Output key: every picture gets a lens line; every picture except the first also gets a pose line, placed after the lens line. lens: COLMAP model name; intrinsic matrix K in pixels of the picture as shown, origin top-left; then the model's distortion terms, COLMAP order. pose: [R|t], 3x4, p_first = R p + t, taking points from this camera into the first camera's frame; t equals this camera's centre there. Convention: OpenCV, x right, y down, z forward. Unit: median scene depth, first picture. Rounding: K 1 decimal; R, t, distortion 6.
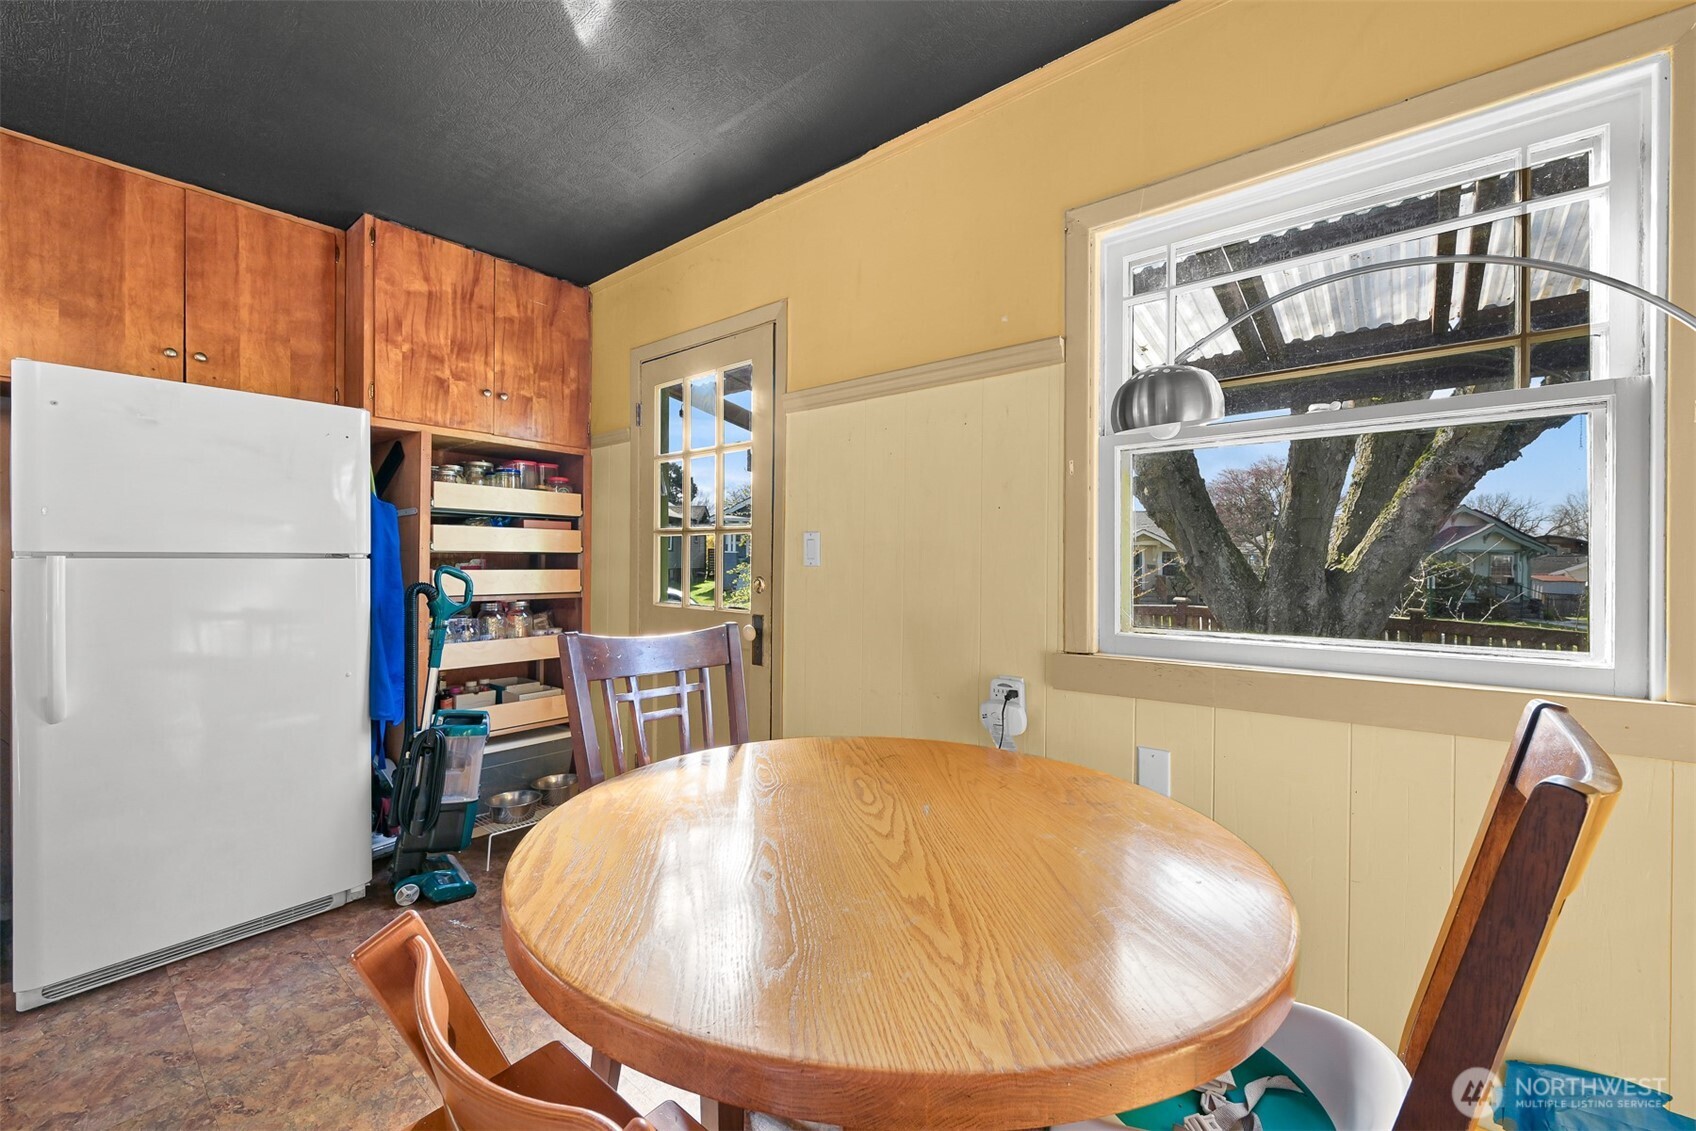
lens RADIAL K [[660.5, 0, 852.9], [0, 660.5, 564.9], [0, 0, 1]] dist [-0.001054, -0.000354]
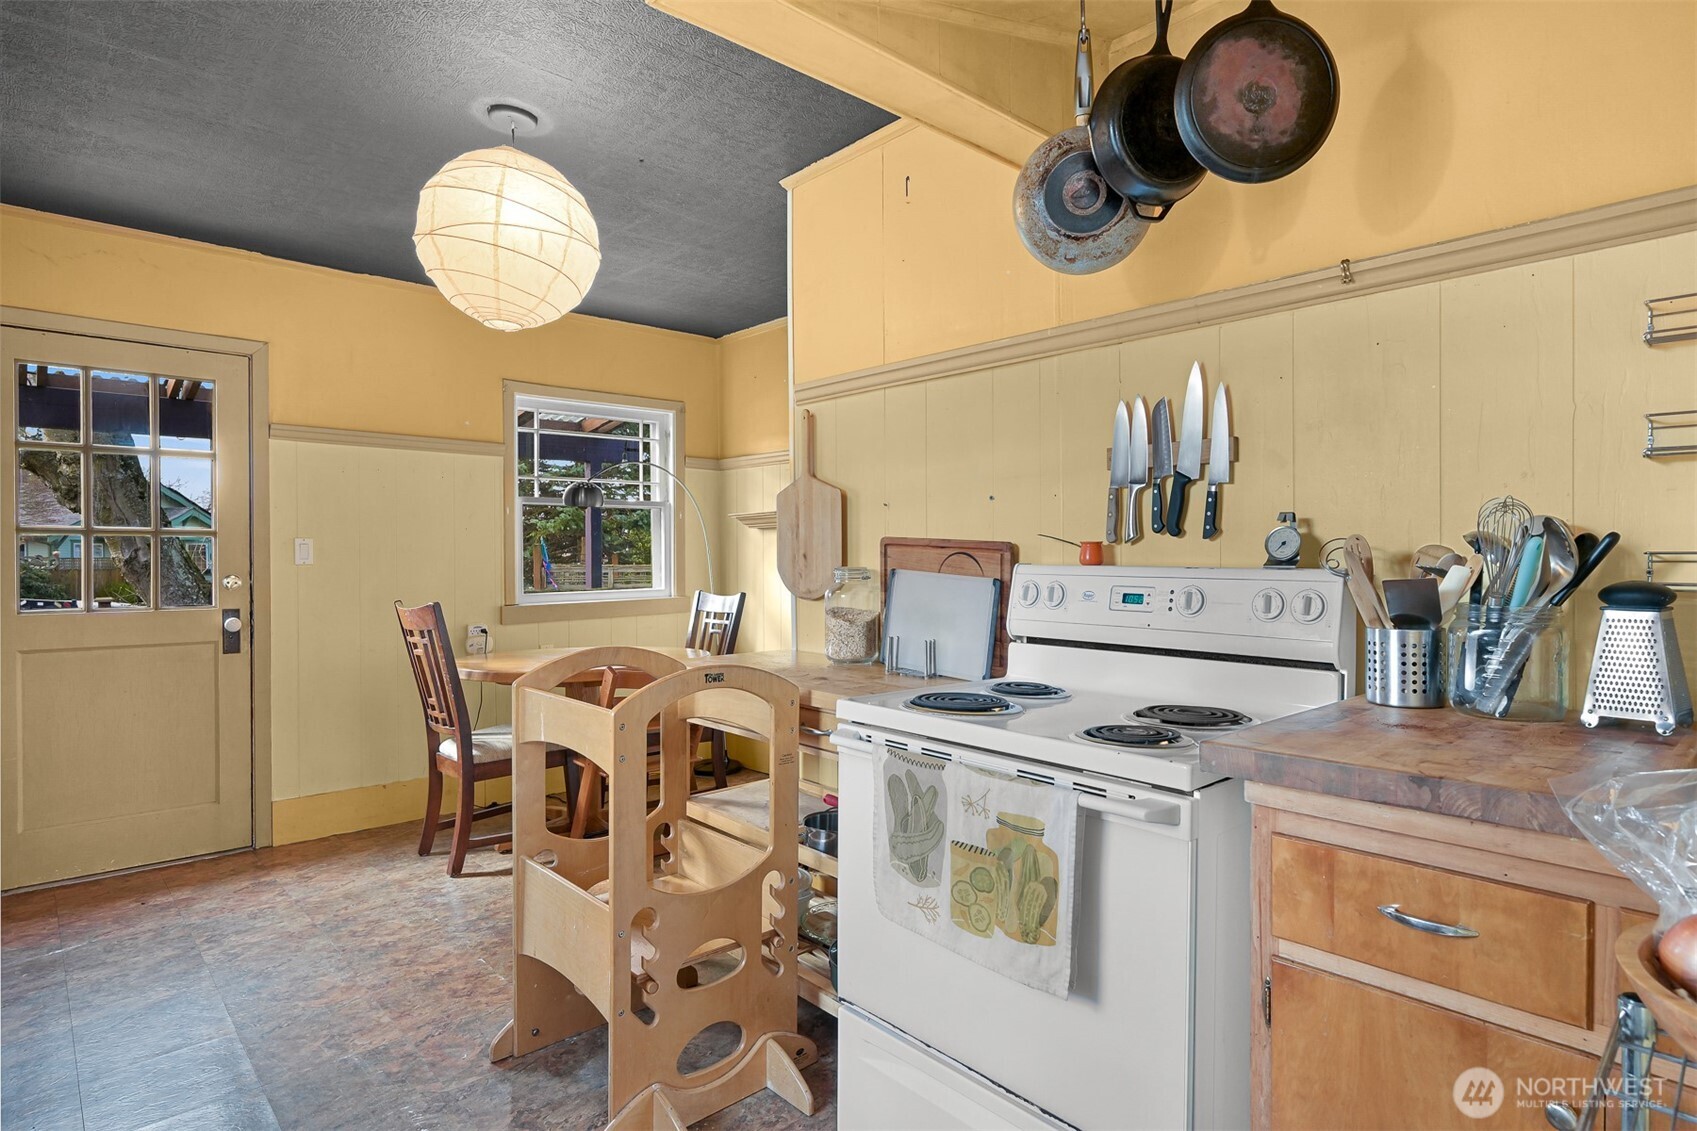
lens RADIAL K [[923.1, 0, 848.5], [0, 923.1, 565.5], [0, 0, 1]] dist [-0.002868, 0.000515]
pose [[0.137767, -0.019185, 0.990279, -1.476339], [0.008950, 0.999796, 0.018124, -0.016985], [-0.990424, 0.006366, 0.137911, -0.249023]]
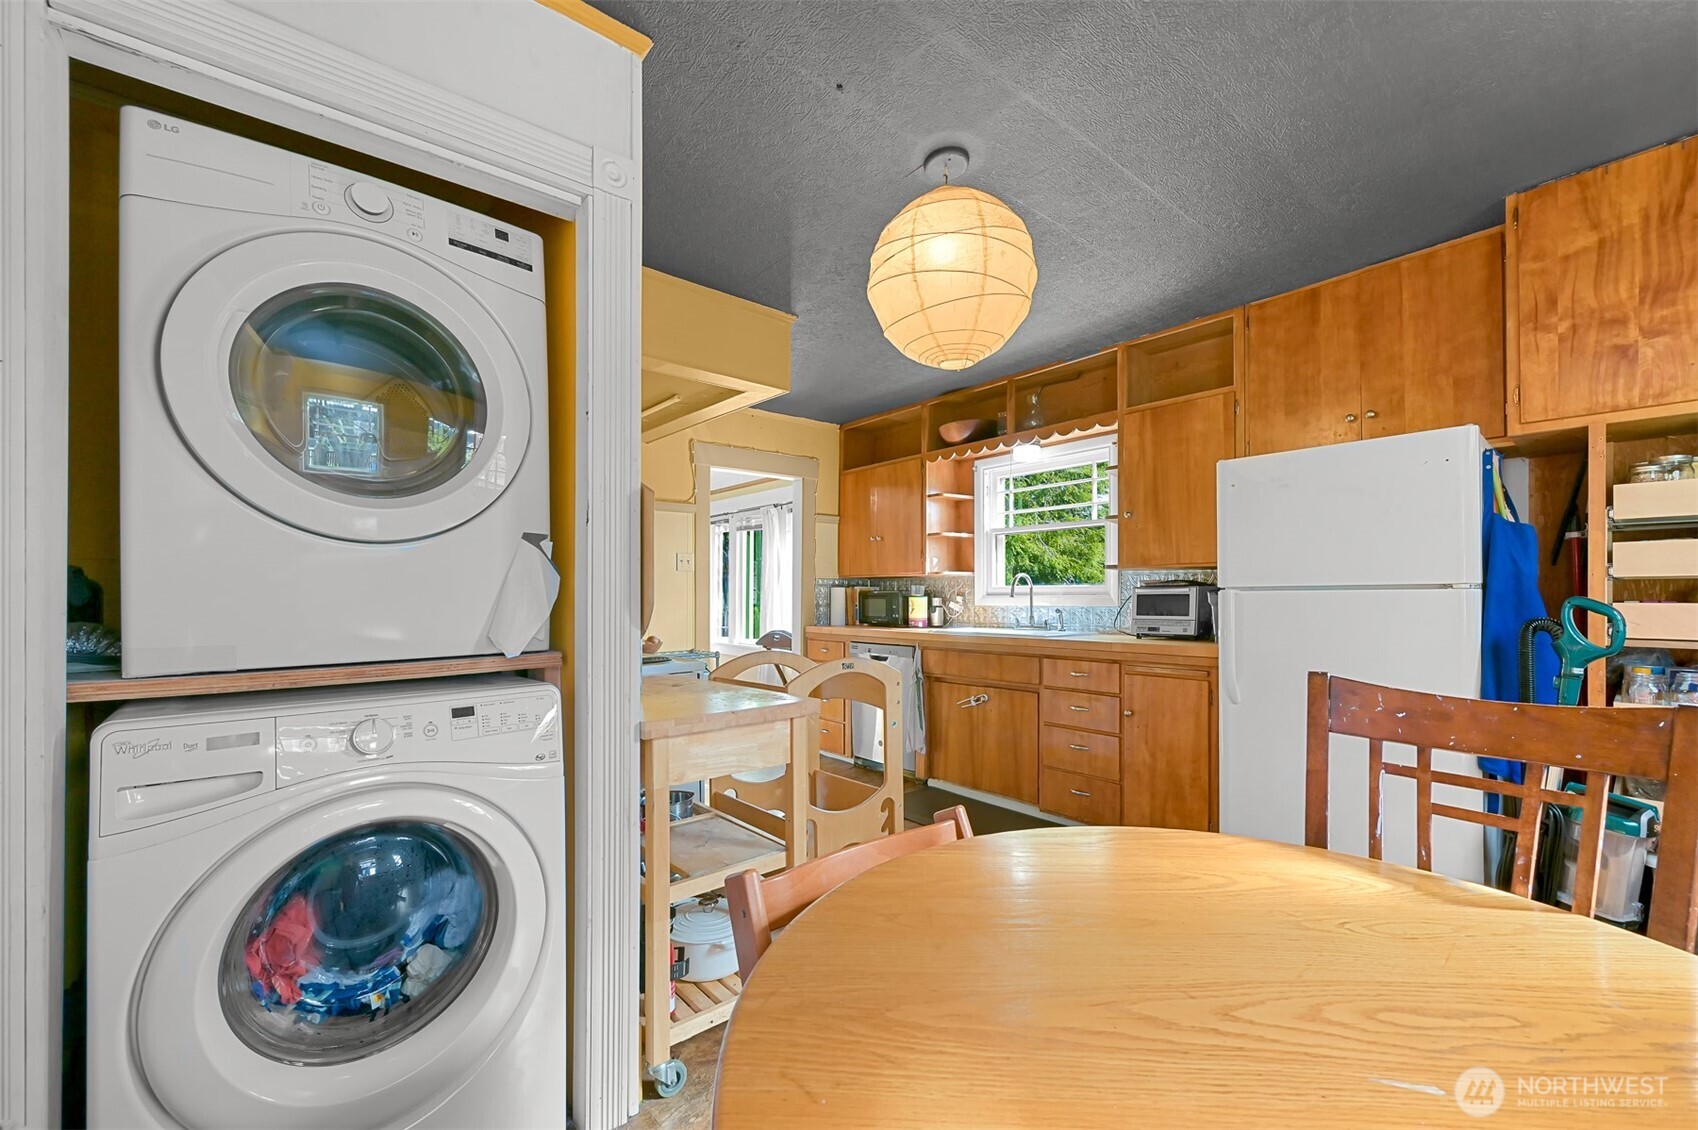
lens RADIAL K [[689.4, 0, 860.1], [0, 689.4, 590.3], [0, 0, 1]] dist [-0.000297, 0.000369]
pose [[-0.171610, -0.010455, -0.985110, 0.301935], [-0.001014, 0.999945, -0.010436, 0.002897], [0.985164, -0.000792, -0.171611, 0.299257]]
